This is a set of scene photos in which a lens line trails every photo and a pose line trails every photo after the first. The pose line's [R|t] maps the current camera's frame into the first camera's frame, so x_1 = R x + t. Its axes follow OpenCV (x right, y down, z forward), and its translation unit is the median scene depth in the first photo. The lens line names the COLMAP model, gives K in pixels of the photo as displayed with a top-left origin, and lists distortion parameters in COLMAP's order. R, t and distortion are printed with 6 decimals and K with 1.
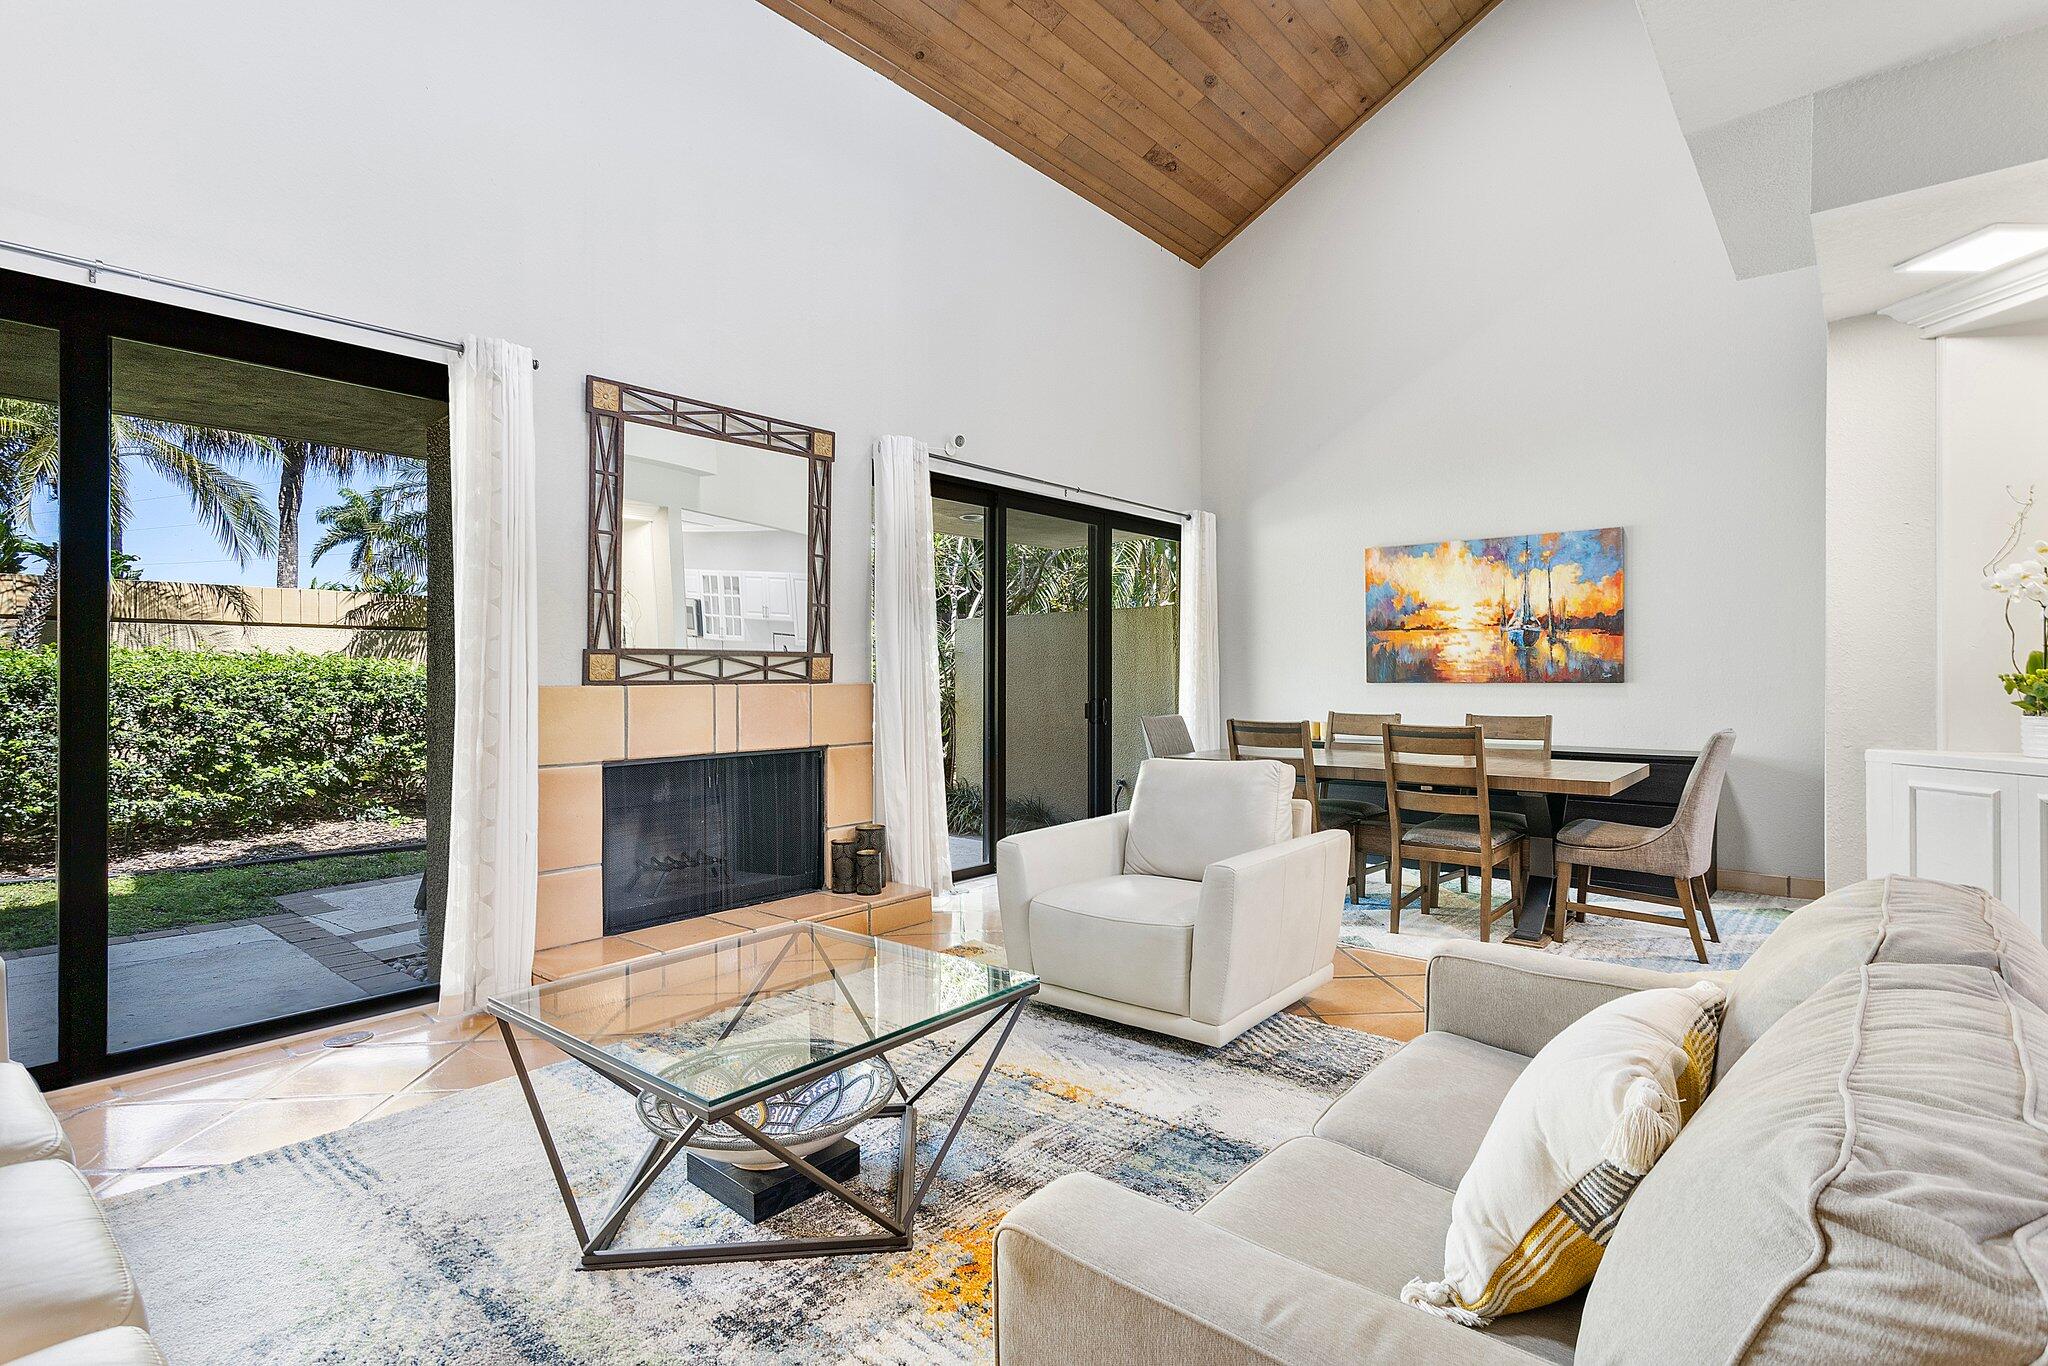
lens RADIAL K [[987.2, 0, 1025.6], [0, 987.2, 681.7], [0, 0, 1]] dist [-0.005162, 0.000066]
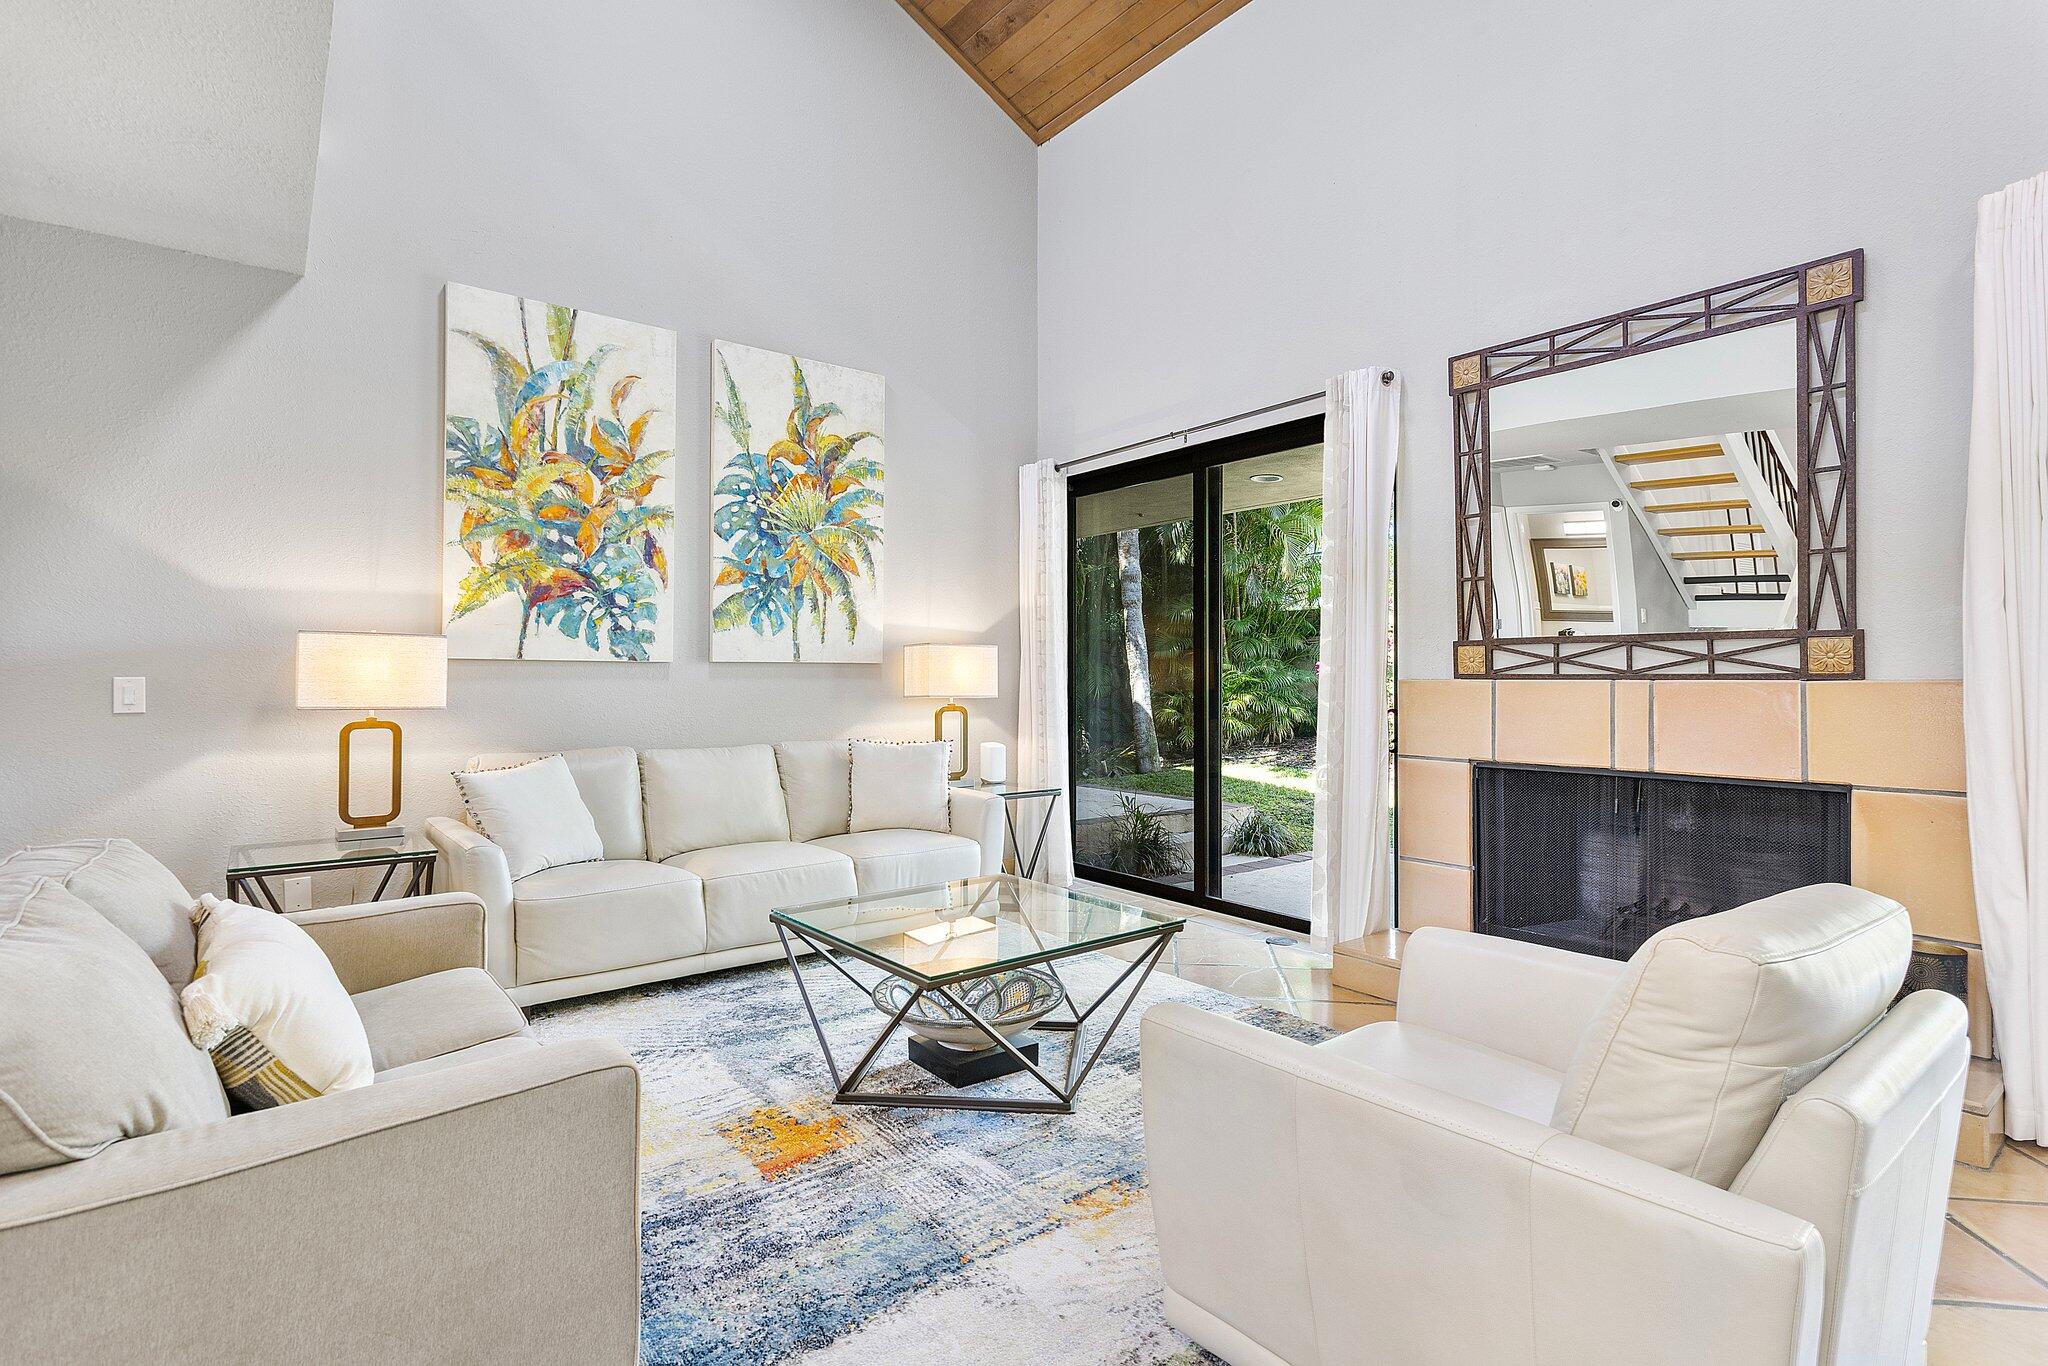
lens RADIAL K [[987.2, 0, 1023.8], [0, 987.2, 669.1], [0, 0, 1]] dist [-0.005162, 0.000066]
pose [[-0.203462, 0.002710, -0.979079, 0.563754], [0.000935, 0.999996, 0.002574, -0.008427], [0.979082, -0.000392, -0.203464, 0.754318]]
